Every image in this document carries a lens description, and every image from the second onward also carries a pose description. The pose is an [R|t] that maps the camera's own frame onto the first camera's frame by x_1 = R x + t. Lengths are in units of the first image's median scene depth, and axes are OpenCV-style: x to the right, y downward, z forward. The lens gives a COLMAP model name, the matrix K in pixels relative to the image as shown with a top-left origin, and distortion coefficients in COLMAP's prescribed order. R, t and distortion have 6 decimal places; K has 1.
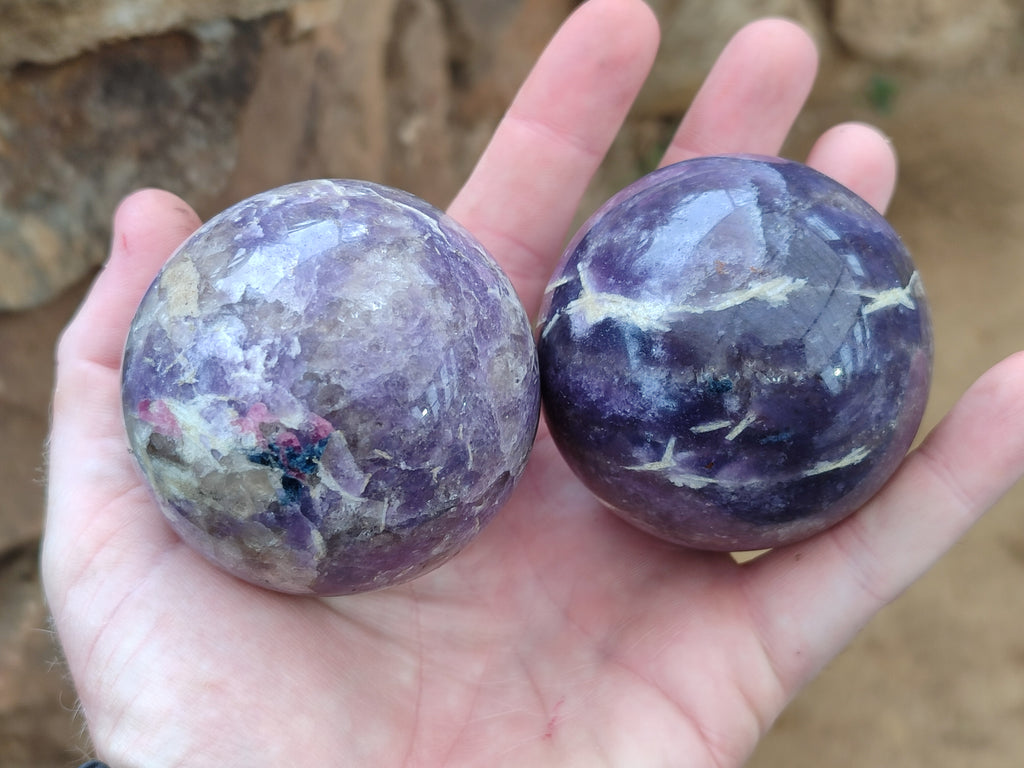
lens RADIAL K [[1594.9, 0, 512.0], [0, 1594.9, 384.0], [0, 0, 1]] dist [0.268023, -0.105424]
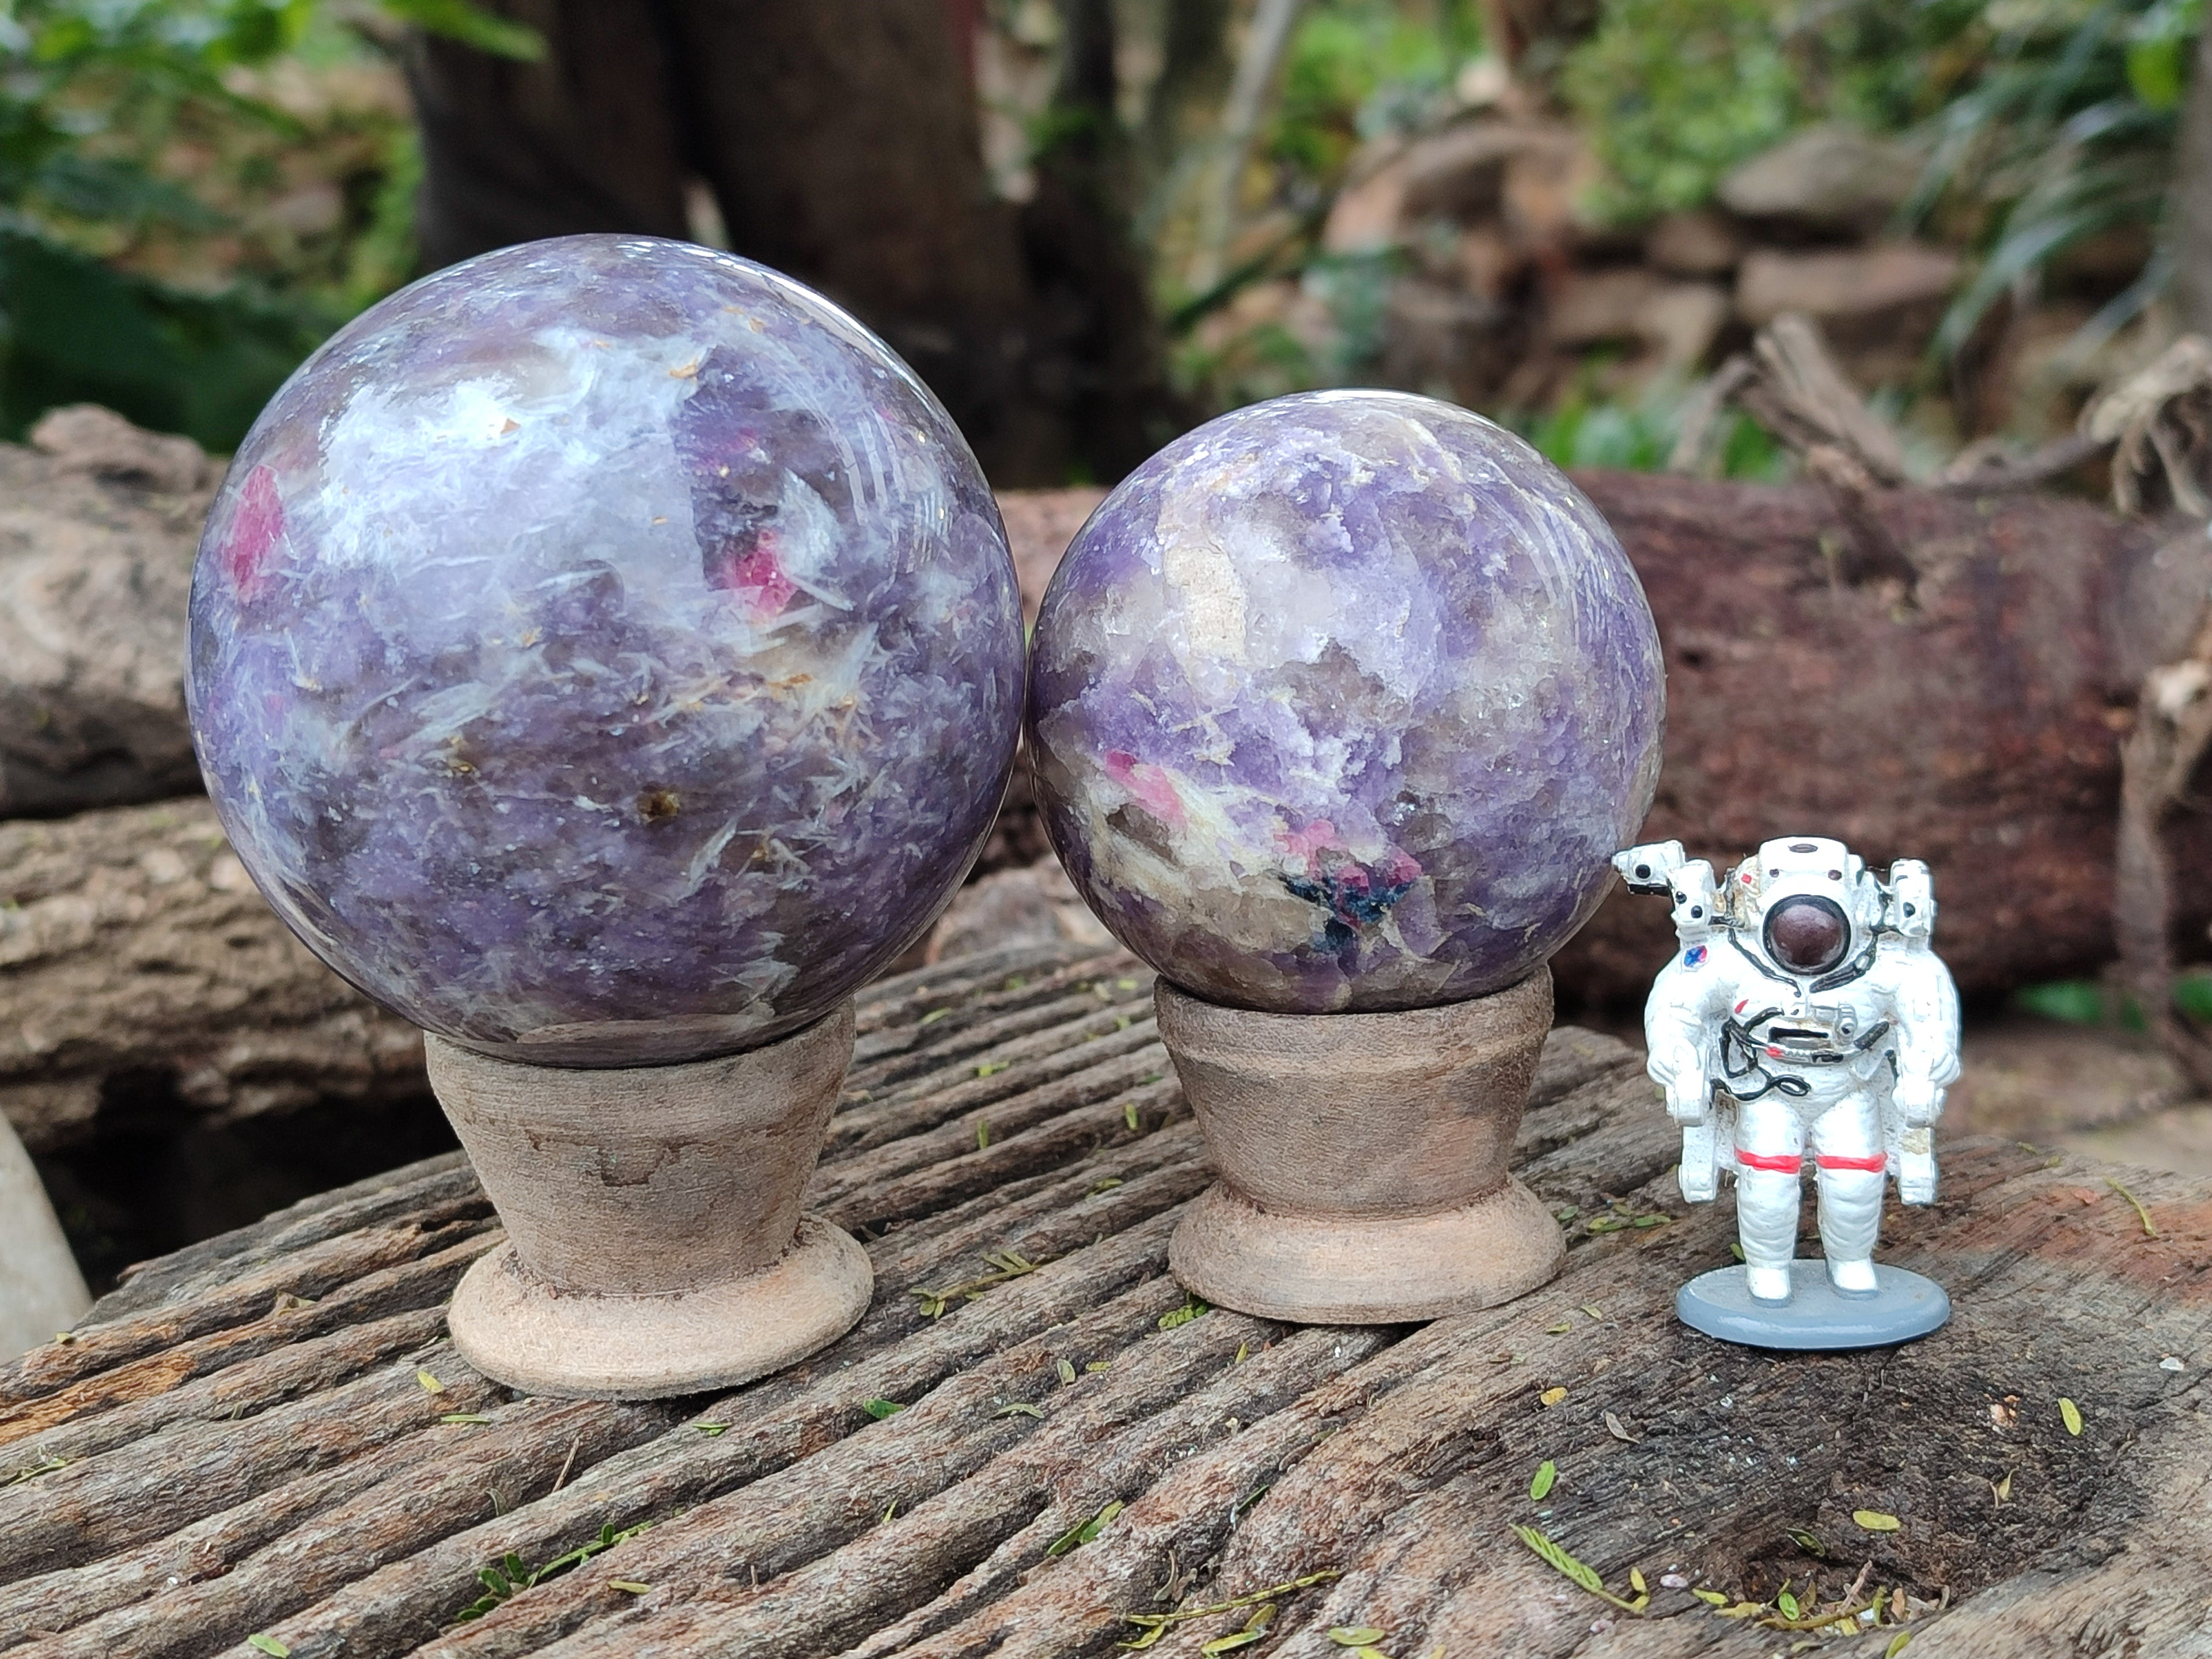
lens RADIAL K [[3445.2, 0, 1106.0], [0, 3445.2, 829.5], [0, 0, 1]] dist [0.268023, -0.105424]
pose [[0.976804, 0.143073, 0.159326, -0.477757], [-0.186561, 0.933832, 0.305211, -0.411585], [-0.105116, -0.327855, 0.938862, -0.363861]]
